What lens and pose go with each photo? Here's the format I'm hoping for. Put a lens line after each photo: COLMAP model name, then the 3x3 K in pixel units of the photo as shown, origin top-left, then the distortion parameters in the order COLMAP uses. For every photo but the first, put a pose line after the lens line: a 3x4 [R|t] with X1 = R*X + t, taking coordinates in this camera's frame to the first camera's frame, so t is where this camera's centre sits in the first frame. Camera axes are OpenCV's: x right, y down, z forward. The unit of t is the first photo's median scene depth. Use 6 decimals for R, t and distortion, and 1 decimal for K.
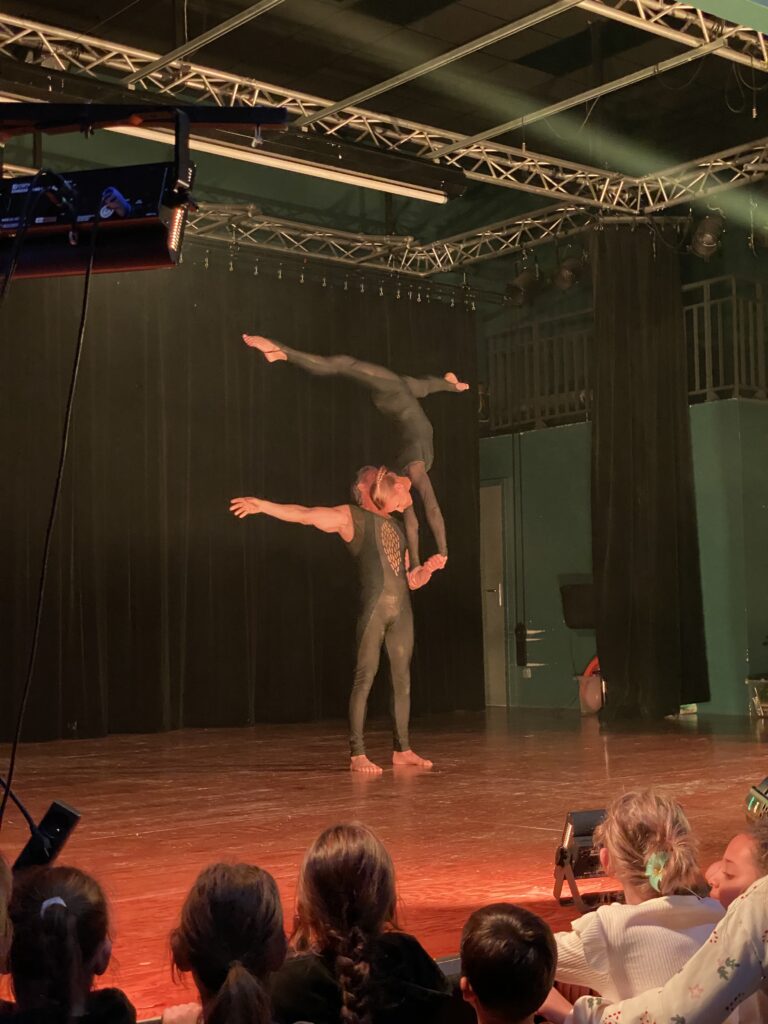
lens RADIAL K [[1557.9, 0, 384.0], [0, 1557.9, 512.0], [0, 0, 1]] dist [0.123060, 0.073729]
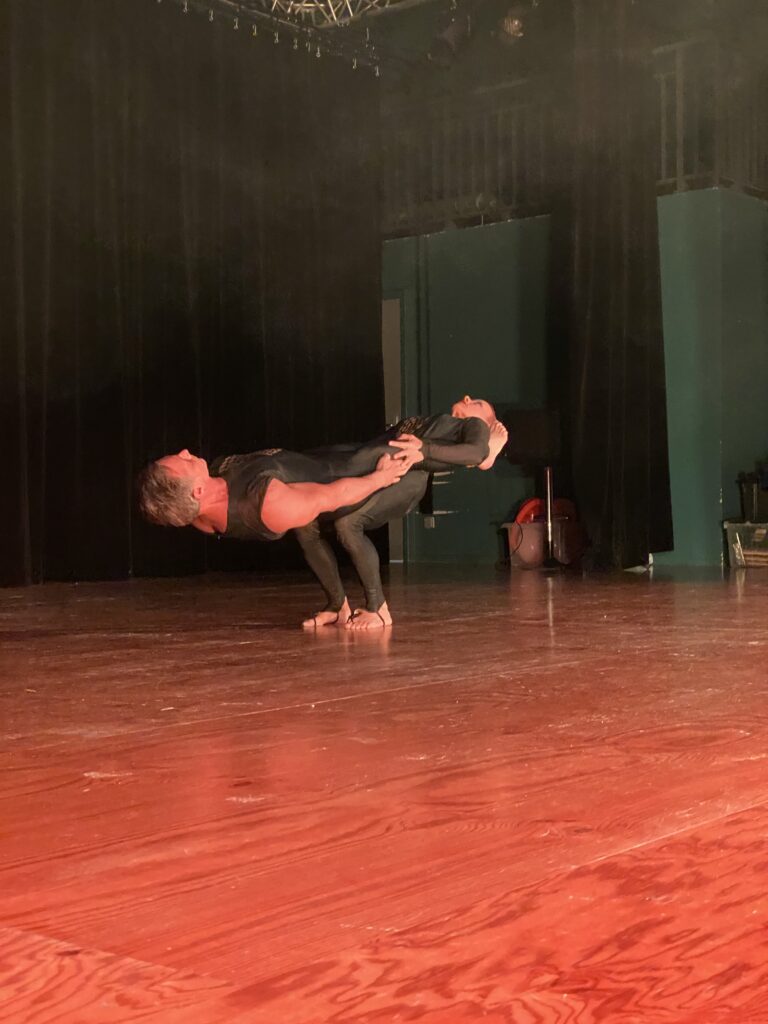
lens RADIAL K [[1557.9, 0, 384.0], [0, 1557.9, 512.0], [0, 0, 1]] dist [0.123060, 0.073729]
pose [[0.980424, 0.006278, 0.196800, -0.129323], [-0.020810, 0.997198, 0.071860, 0.049341], [-0.195797, -0.074549, 0.977807, 0.237941]]
